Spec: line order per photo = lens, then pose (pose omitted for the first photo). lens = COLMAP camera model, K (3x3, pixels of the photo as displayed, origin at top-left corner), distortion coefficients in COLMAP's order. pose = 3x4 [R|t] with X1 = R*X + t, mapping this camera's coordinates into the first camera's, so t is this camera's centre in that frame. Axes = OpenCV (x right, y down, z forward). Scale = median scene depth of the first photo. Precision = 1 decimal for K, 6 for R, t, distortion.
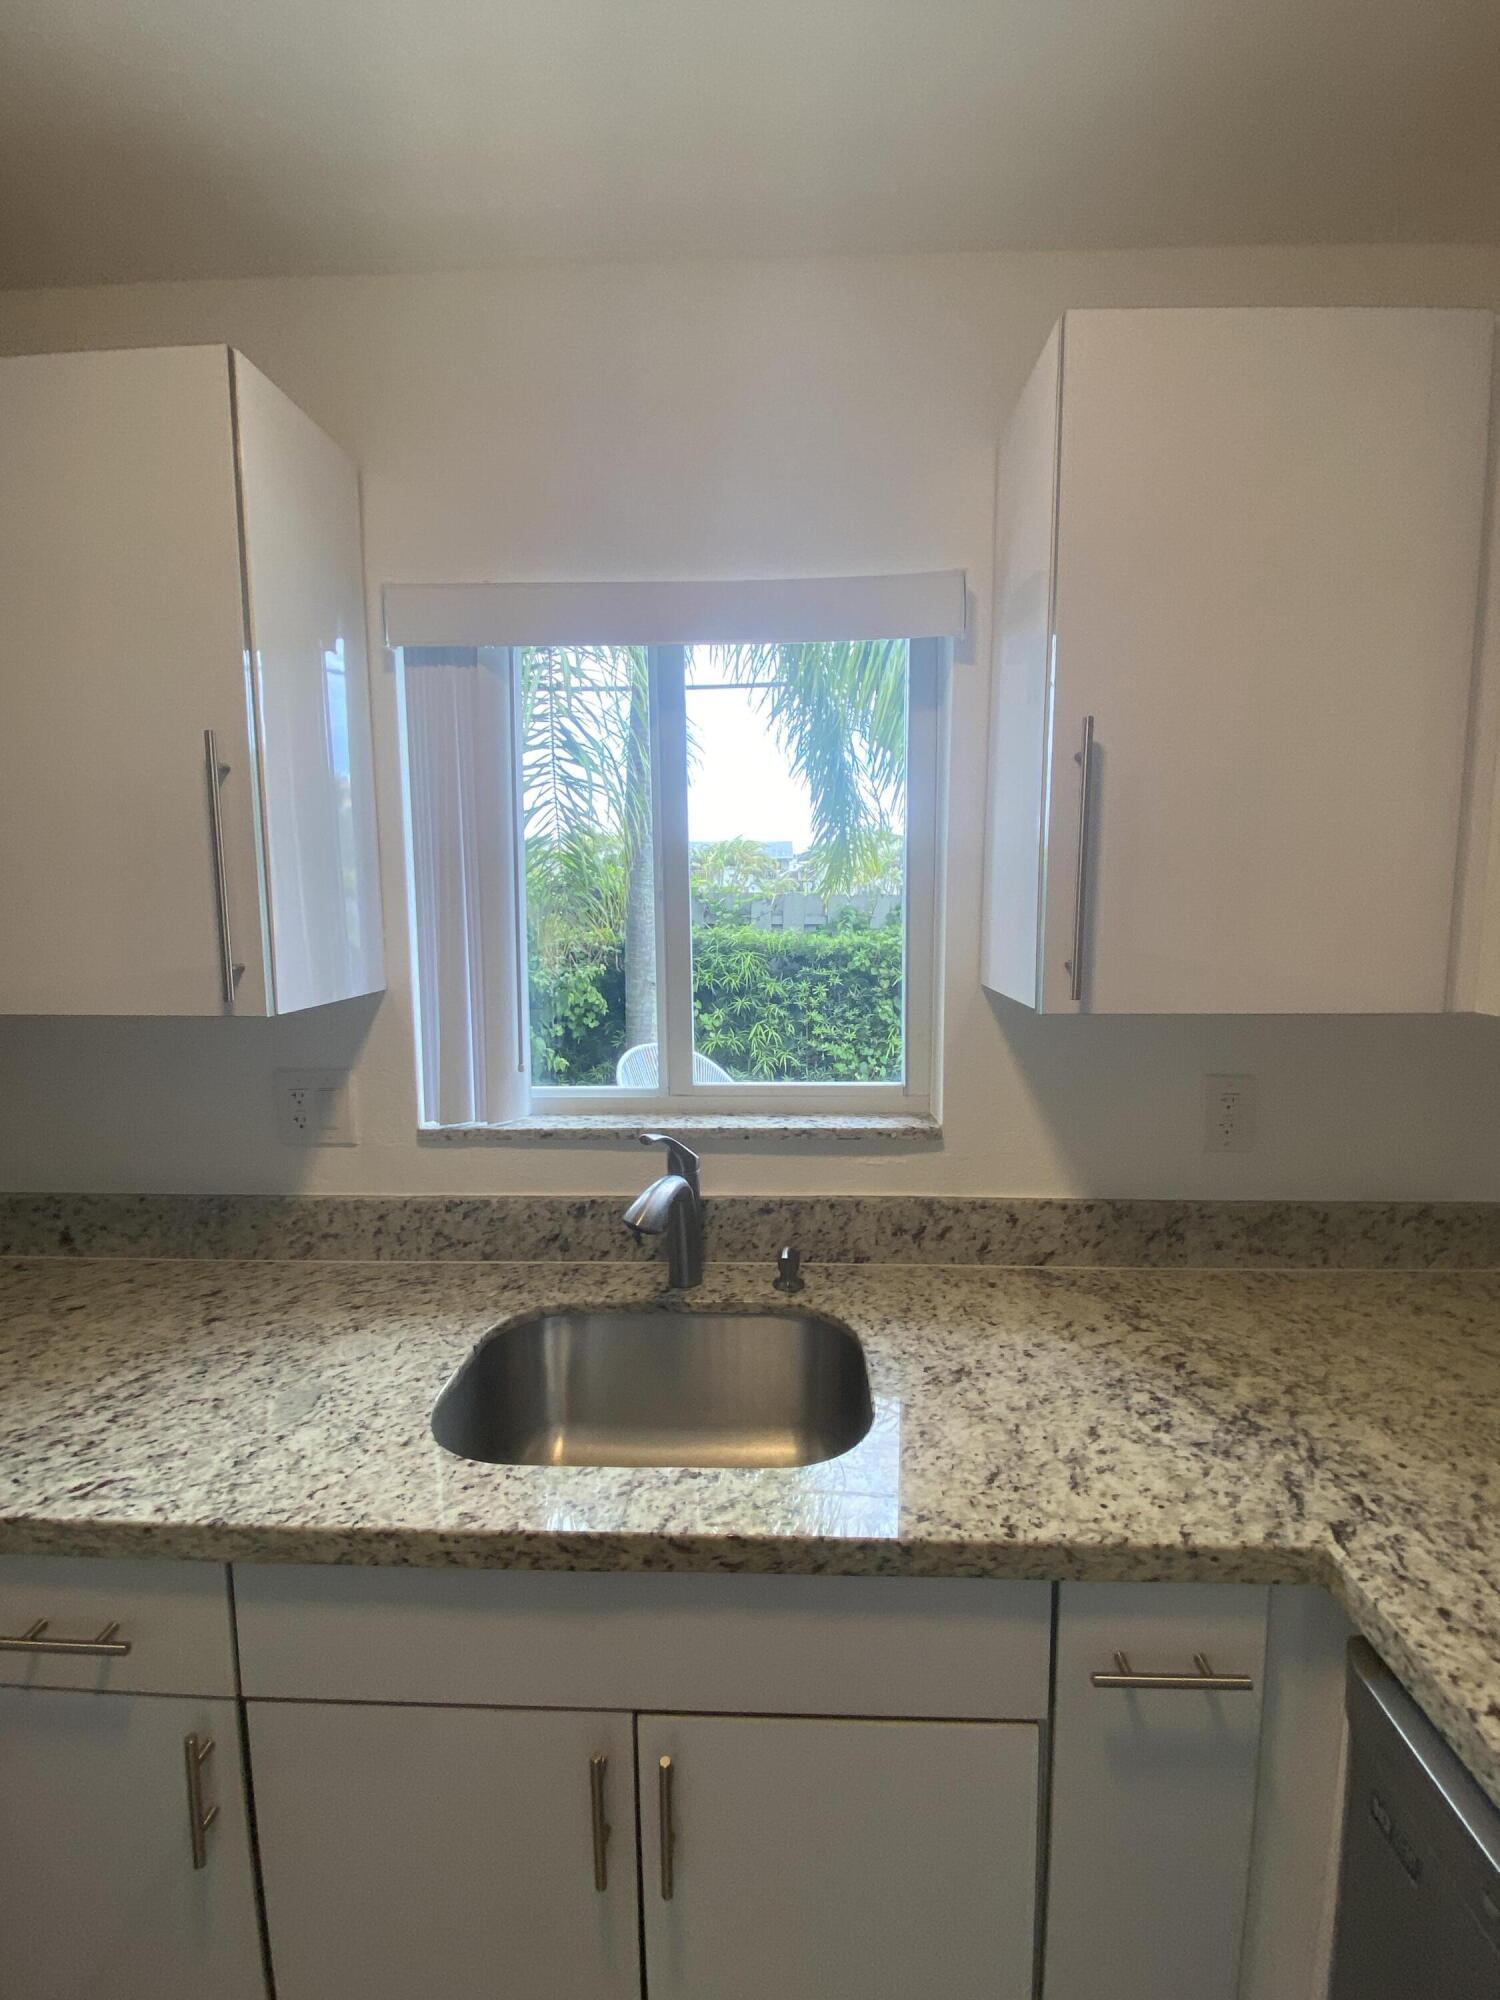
lens RADIAL K [[919.6, 0, 748.4], [0, 919.6, 985.9], [0, 0, 1]] dist [0.025614, -0.024433]
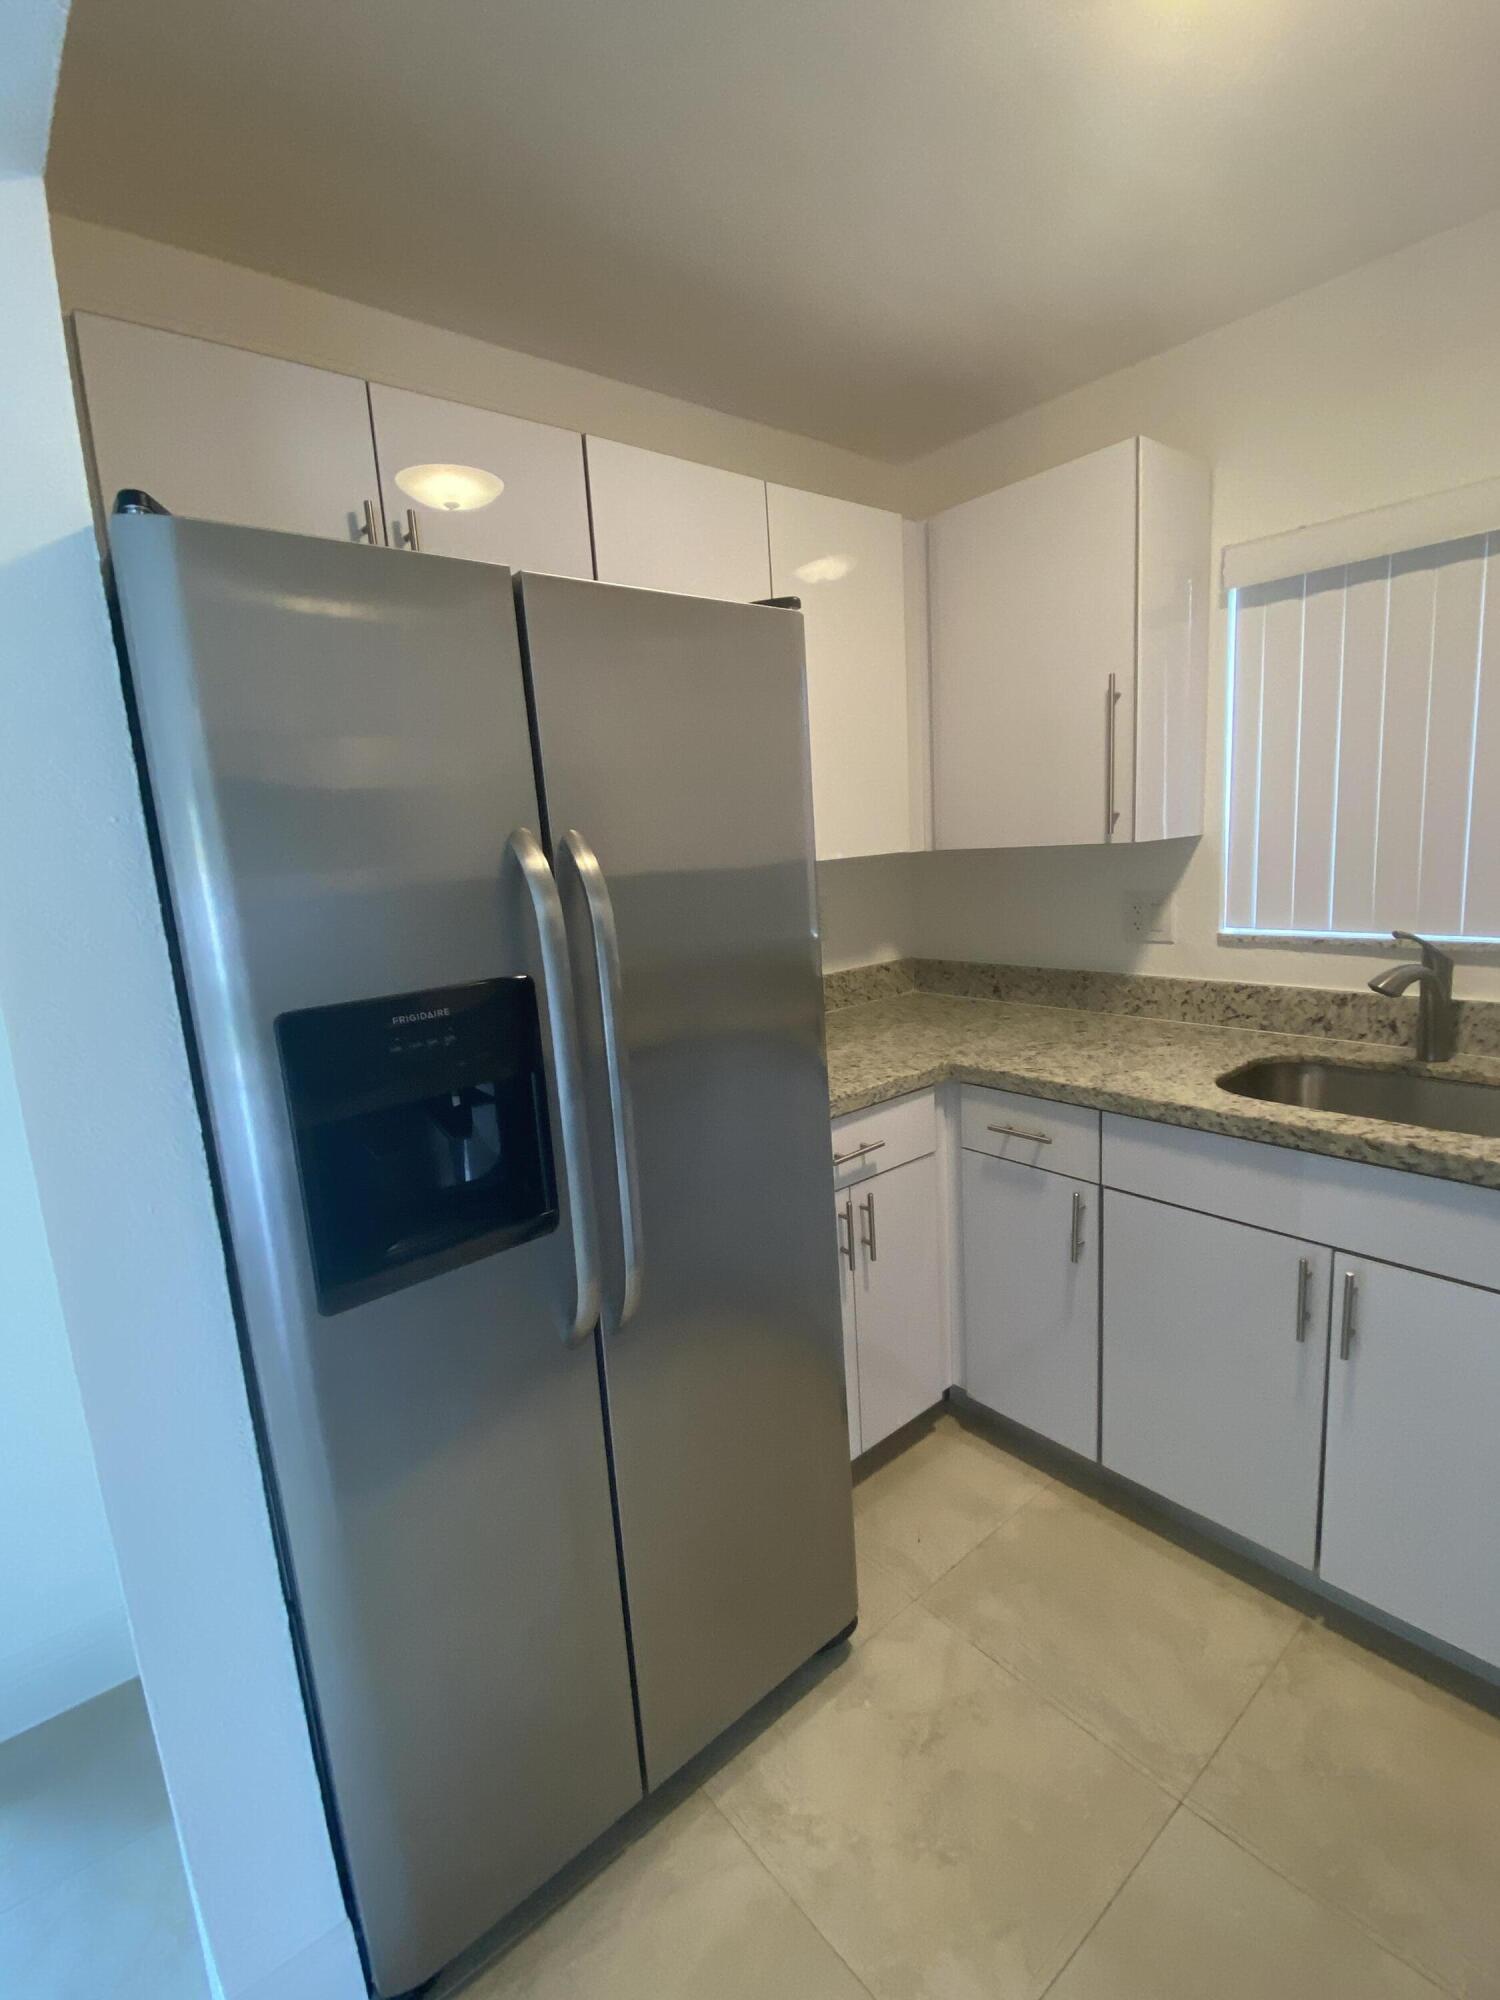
lens RADIAL K [[919.6, 0, 748.4], [0, 919.6, 985.9], [0, 0, 1]] dist [0.025614, -0.024433]
pose [[0.684268, 0.091063, -0.723522, 0.193684], [-0.028556, 0.994757, 0.098194, 0.117392], [0.728671, -0.046530, 0.683281, -0.530823]]
